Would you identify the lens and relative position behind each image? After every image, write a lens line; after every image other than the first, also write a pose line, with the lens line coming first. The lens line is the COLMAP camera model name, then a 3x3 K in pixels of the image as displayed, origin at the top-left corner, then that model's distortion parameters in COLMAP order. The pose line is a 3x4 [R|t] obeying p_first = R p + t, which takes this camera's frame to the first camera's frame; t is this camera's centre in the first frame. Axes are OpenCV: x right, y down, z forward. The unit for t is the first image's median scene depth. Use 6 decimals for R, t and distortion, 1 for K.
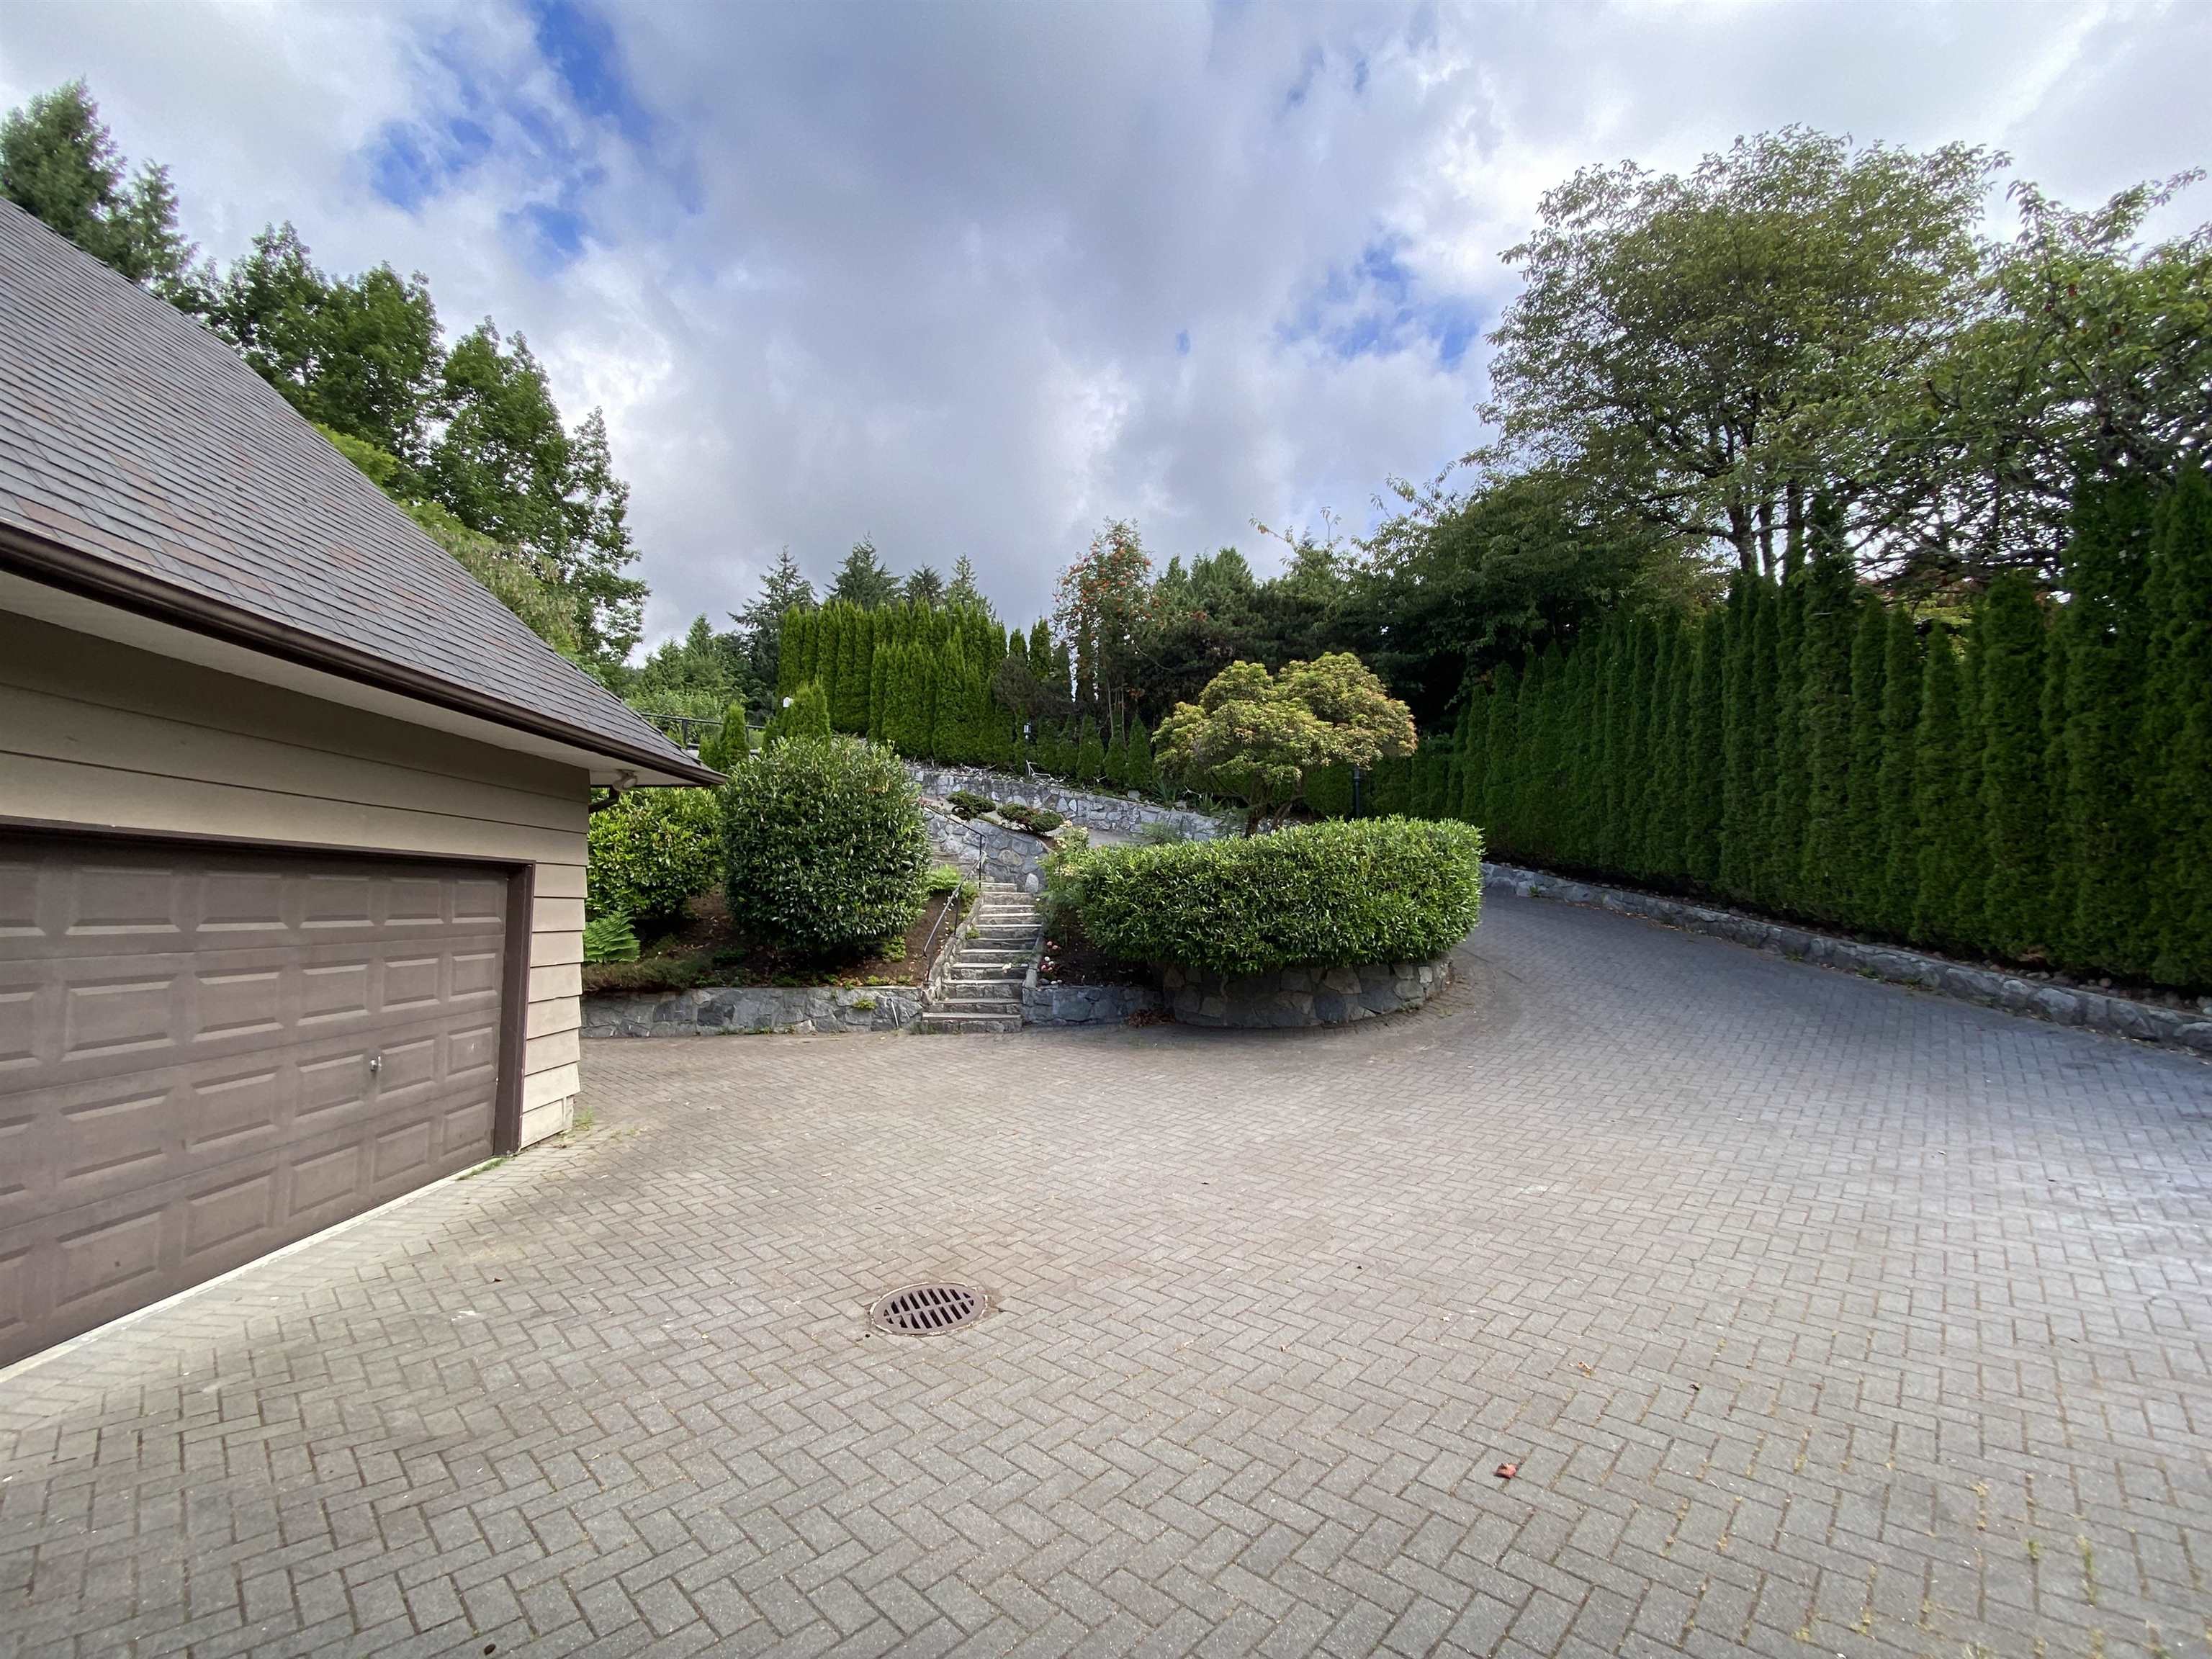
lens RADIAL K [[891.7, 0, 1096.4], [0, 891.7, 832.1], [0, 0, 1]] dist [0.007861, -0.013708]
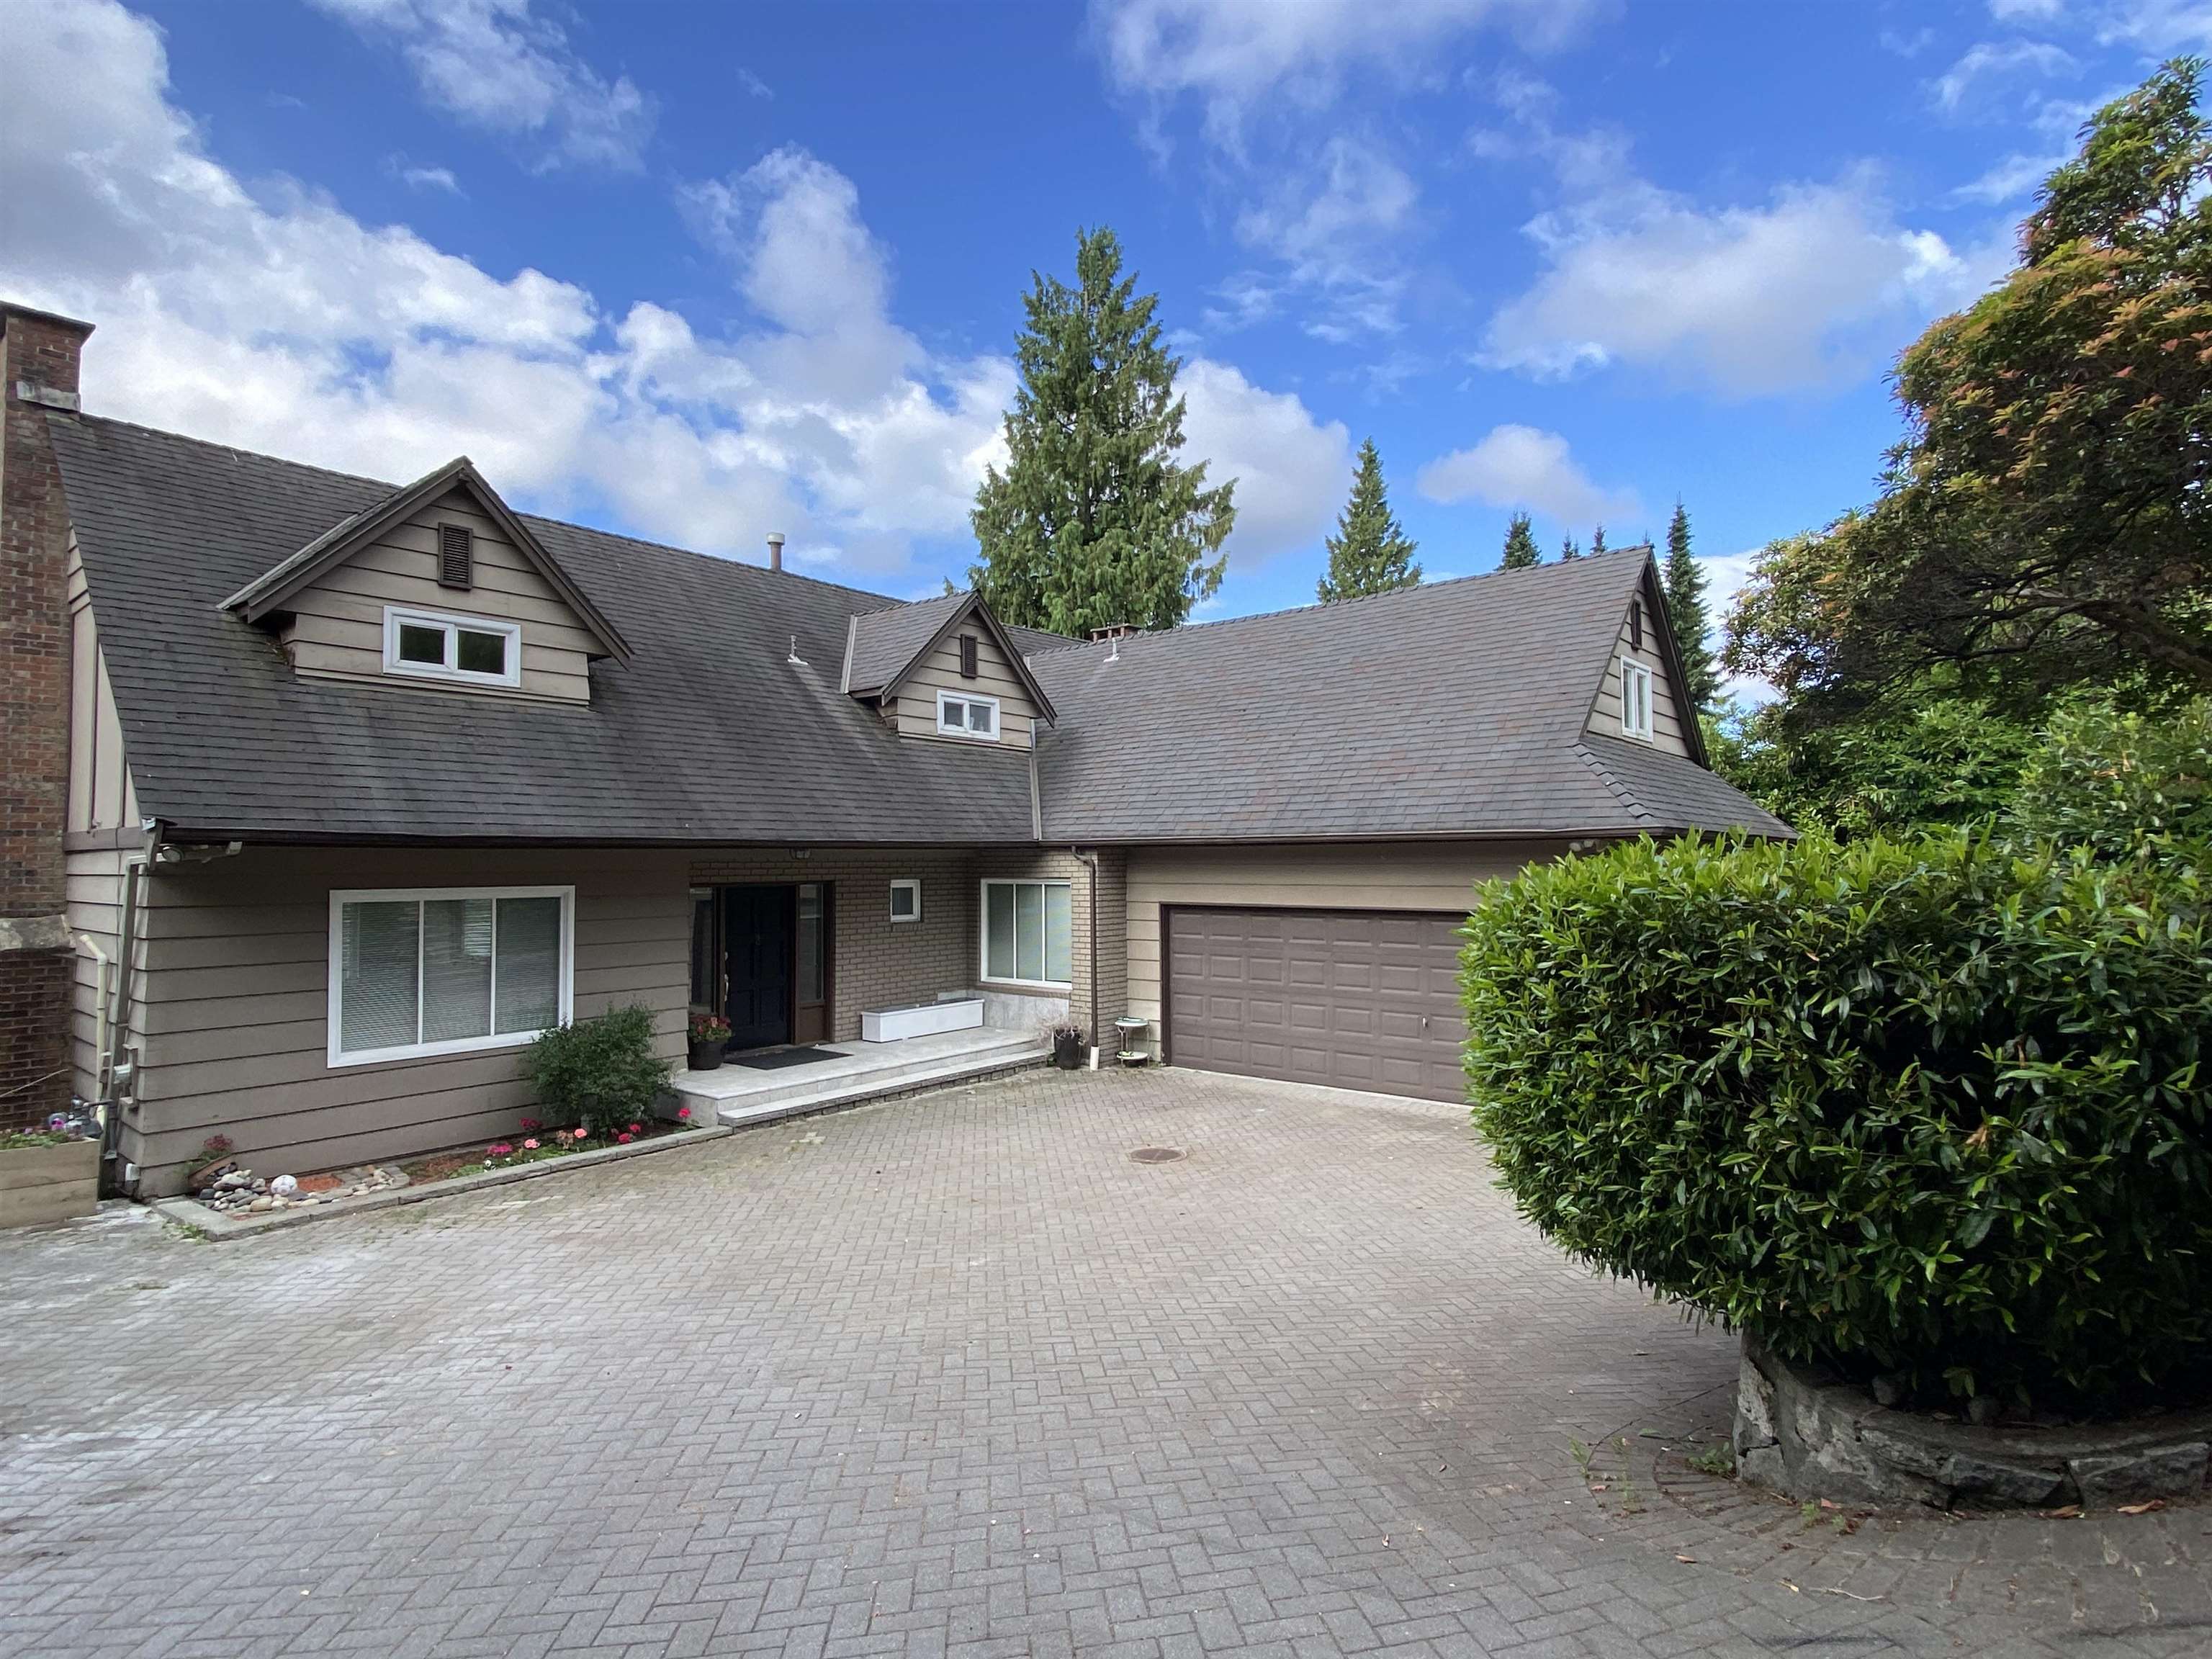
lens RADIAL K [[1156.7, 0, 1110.5], [0, 1156.7, 835.7], [0, 0, 1]] dist [0.005203, -0.010779]
pose [[-0.640532, -0.009736, -0.767870, 0.783727], [0.064363, 0.995721, -0.066314, -0.005571], [0.765230, -0.091898, -0.637164, 1.100640]]
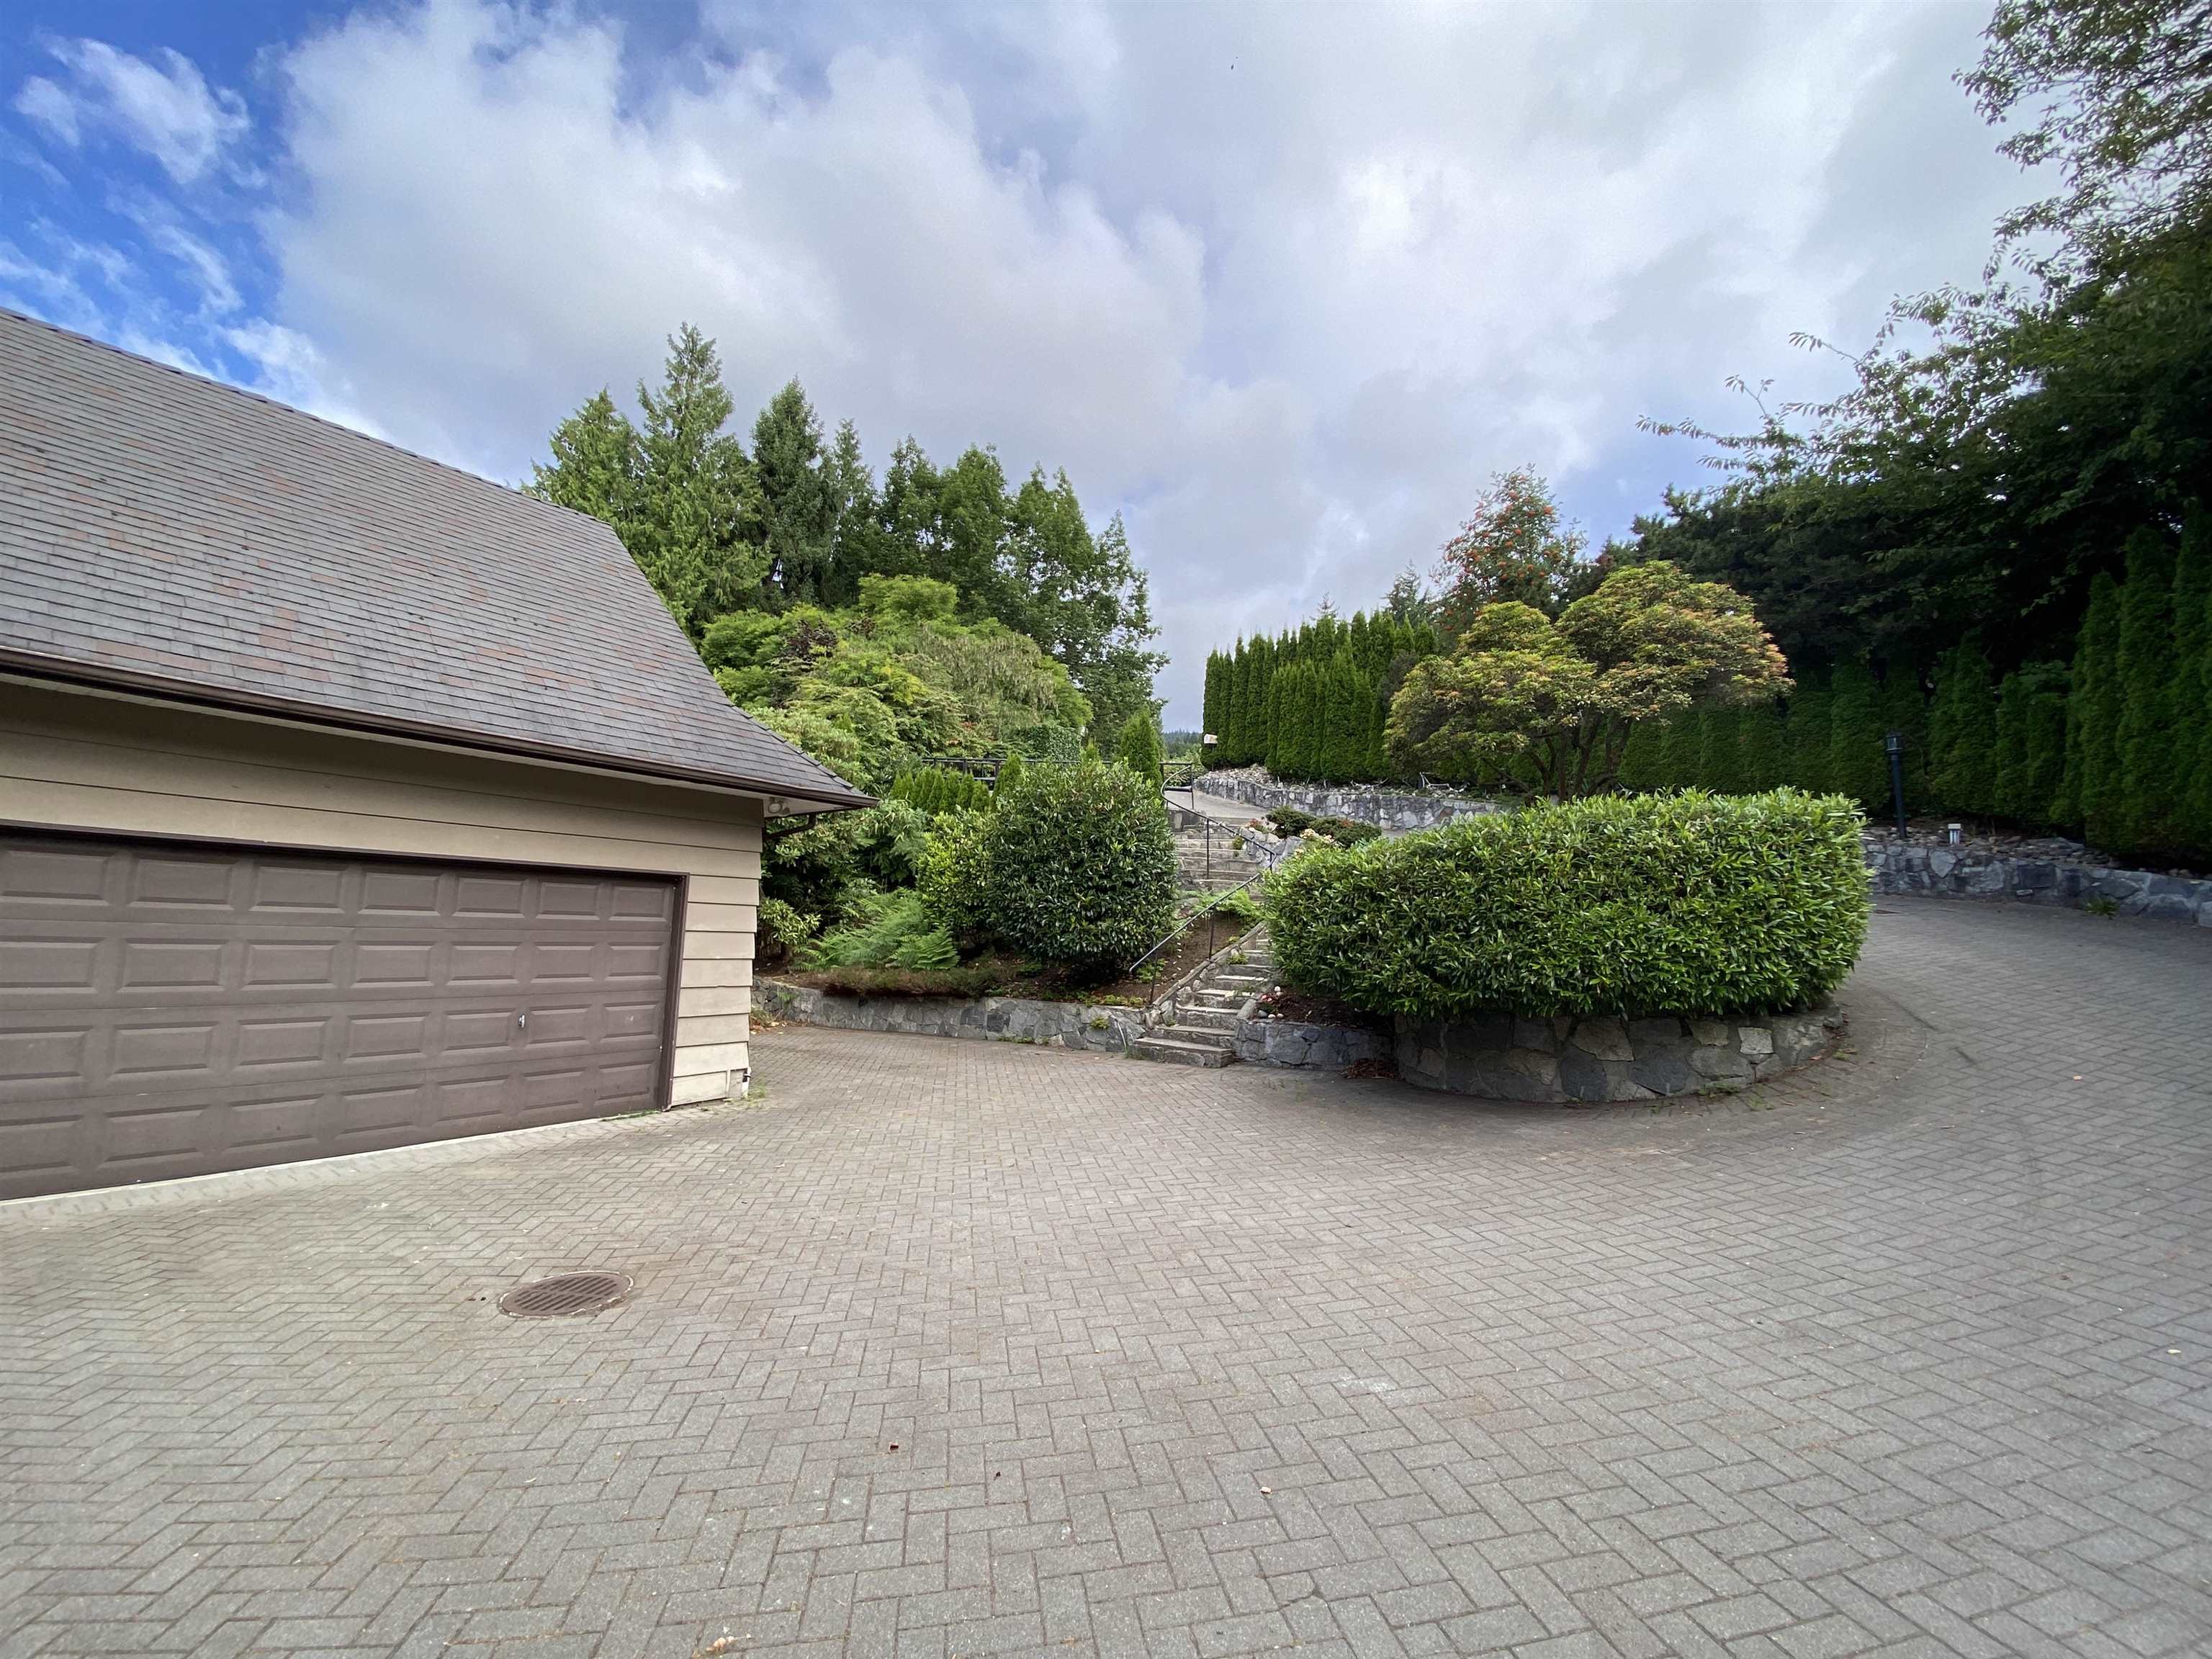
lens RADIAL K [[891.7, 0, 1107.1], [0, 891.7, 823.2], [0, 0, 1]] dist [0.007861, -0.013708]
pose [[0.805224, -0.058191, -0.590109, 0.382977], [0.025830, 0.997671, -0.063136, 0.036902], [0.592408, 0.035596, 0.804851, 0.225613]]
